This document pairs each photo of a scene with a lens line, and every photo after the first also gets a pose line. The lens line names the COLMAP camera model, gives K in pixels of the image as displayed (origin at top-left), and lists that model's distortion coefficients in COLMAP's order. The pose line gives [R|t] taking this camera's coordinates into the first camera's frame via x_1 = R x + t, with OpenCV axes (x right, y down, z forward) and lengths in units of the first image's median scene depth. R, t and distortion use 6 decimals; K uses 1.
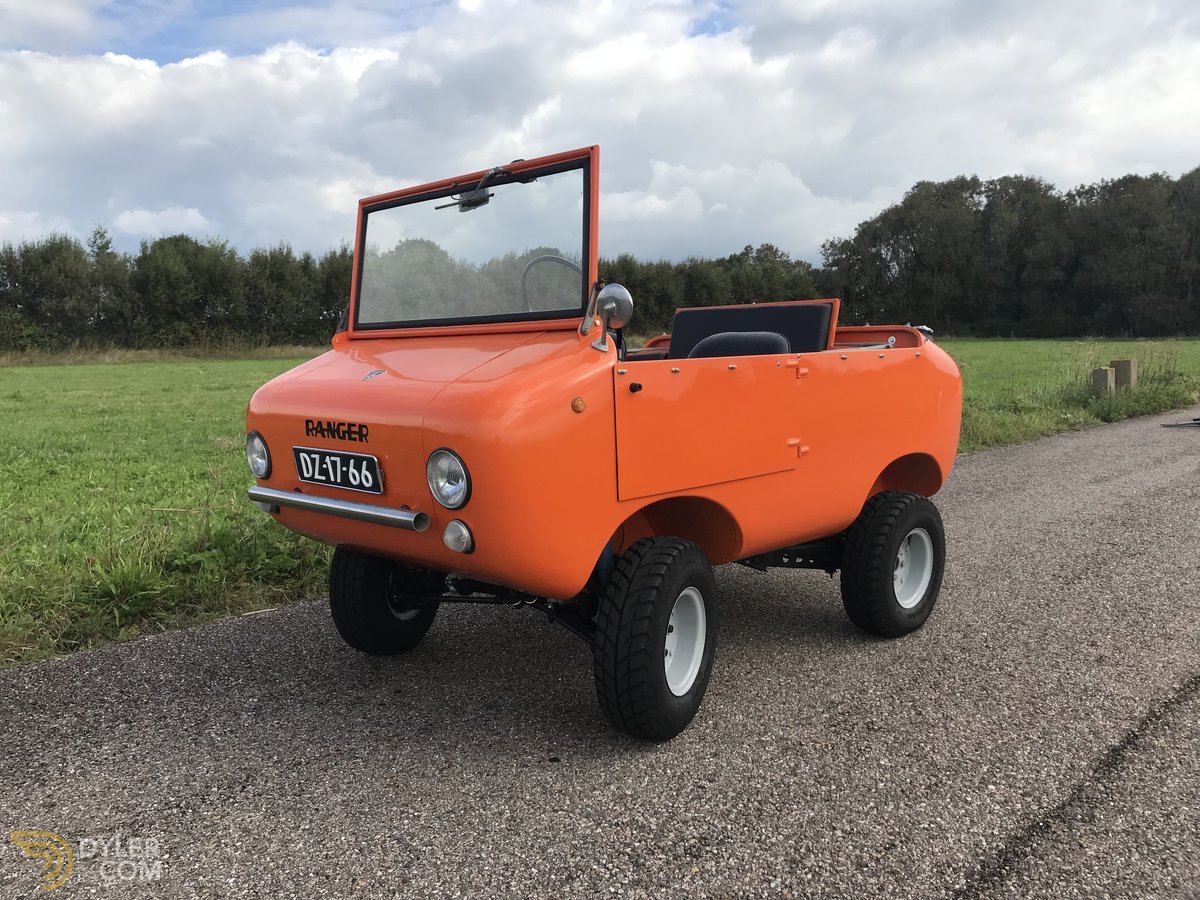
lens RADIAL K [[972.6, 0, 590.5], [0, 972.6, 450.4], [0, 0, 1]] dist [0.005790, 0.006695]
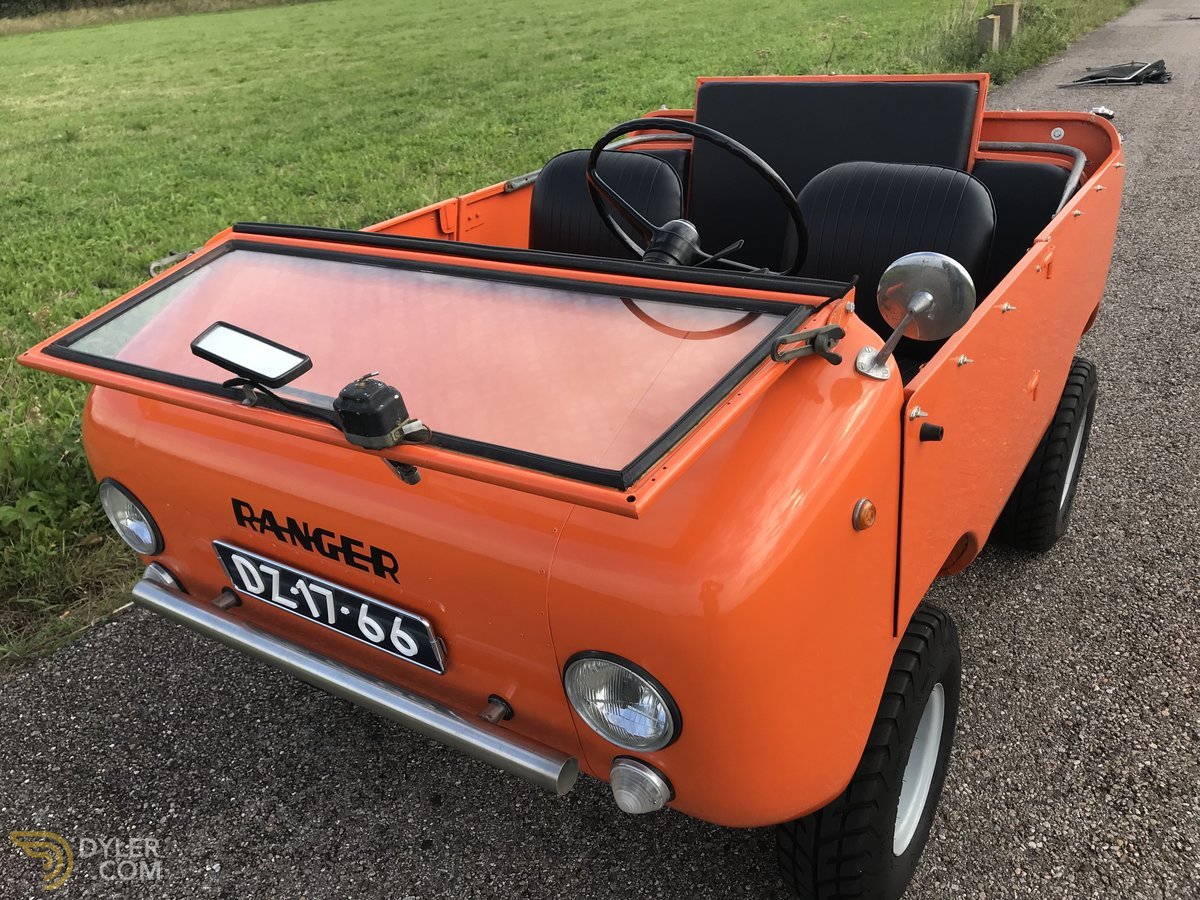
lens RADIAL K [[958.0, 0, 605.3], [0, 958.0, 465.0], [0, 0, 1]] dist [0.043407, -0.000047]
pose [[0.977012, -0.137001, 0.163336, -0.133543], [0.072120, 0.933401, 0.351514, -0.155410], [-0.200616, -0.331653, 0.921824, 0.369105]]
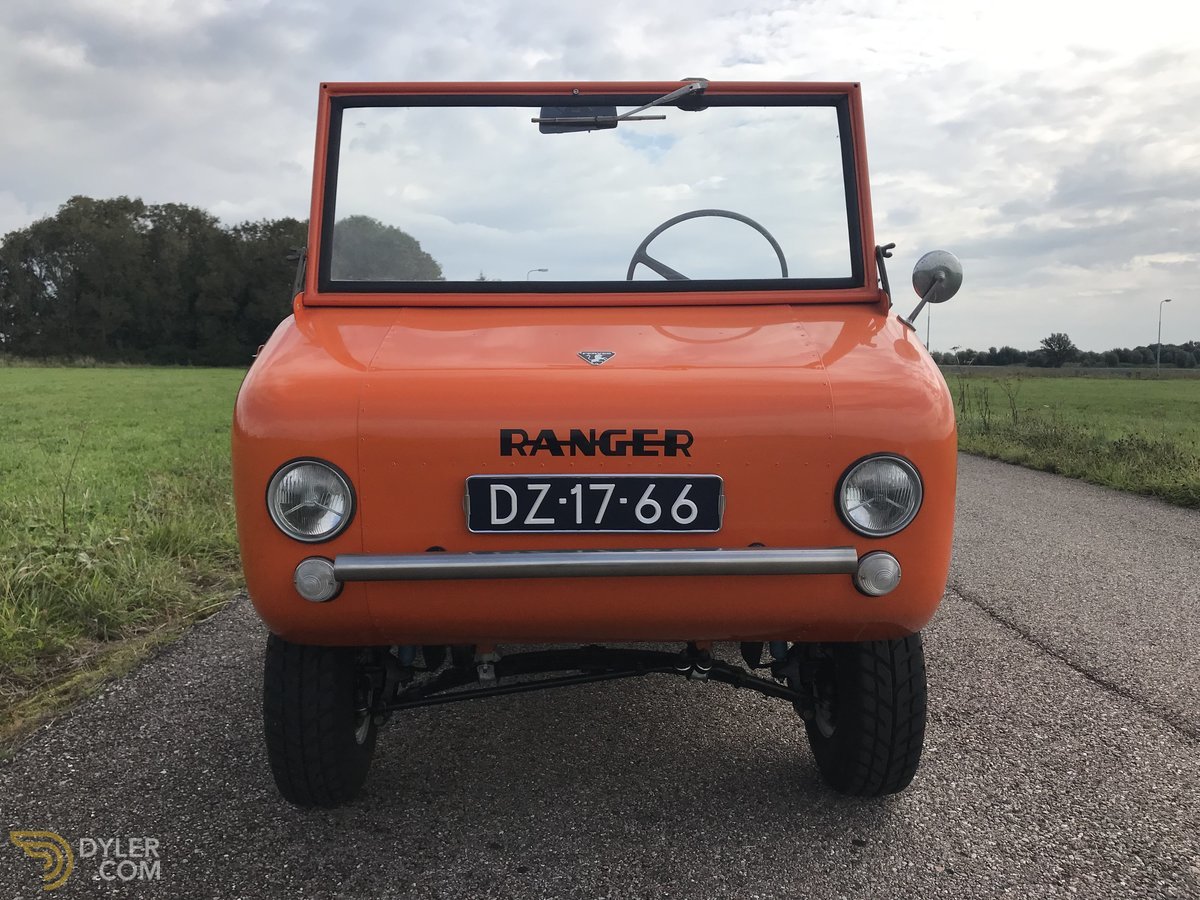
lens RADIAL K [[979.1, 0, 603.3], [0, 979.1, 450.9], [0, 0, 1]] dist [0.008917, 0.002439]
pose [[0.689045, -0.047044, 0.723190, -0.505505], [0.067673, 0.997707, 0.000423, -0.010648], [-0.721552, 0.048649, 0.690649, 0.395797]]
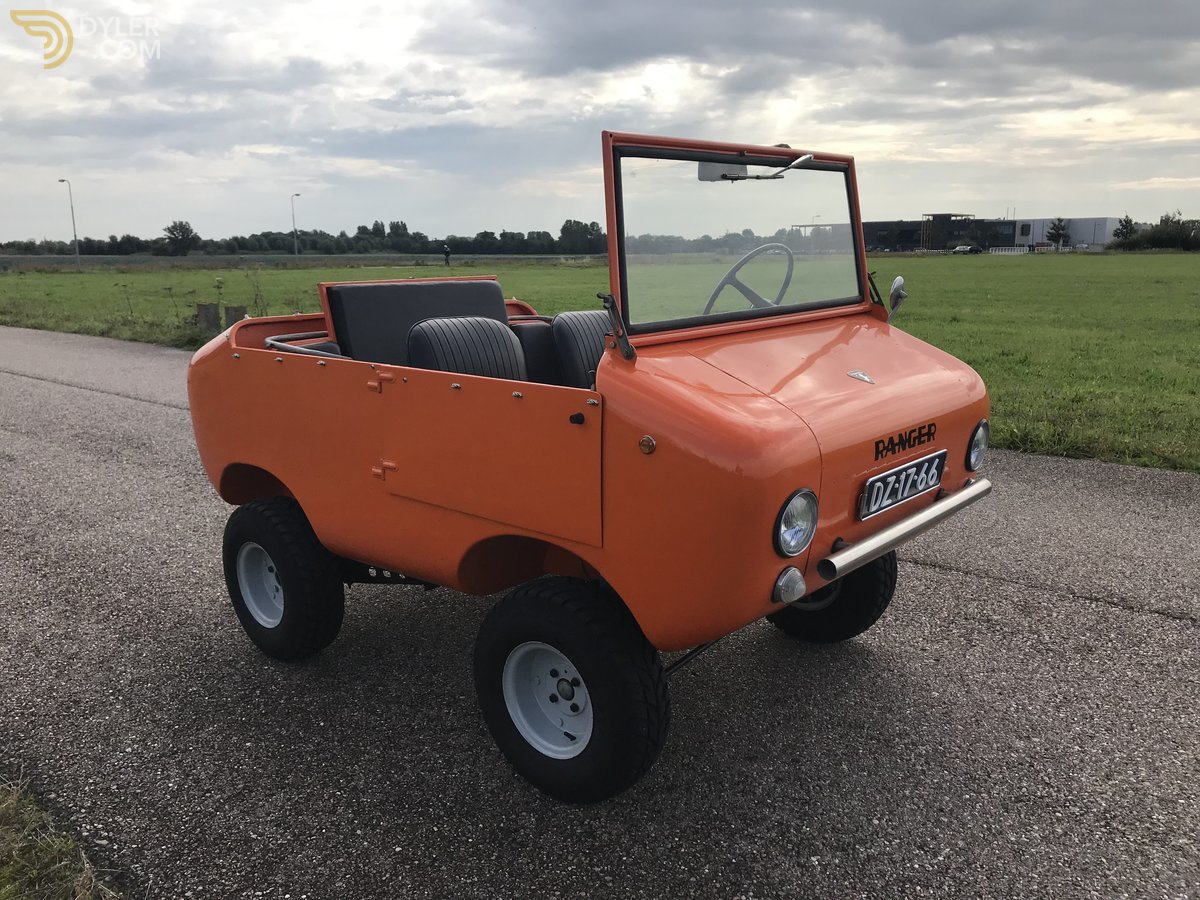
lens RADIAL K [[979.1, 0, 603.3], [0, 979.1, 450.9], [0, 0, 1]] dist [0.008917, 0.002439]
pose [[-0.072452, -0.186840, 0.979715, -0.797549], [0.125594, 0.972768, 0.194803, -0.157056], [-0.989433, 0.137160, -0.047013, 0.932107]]
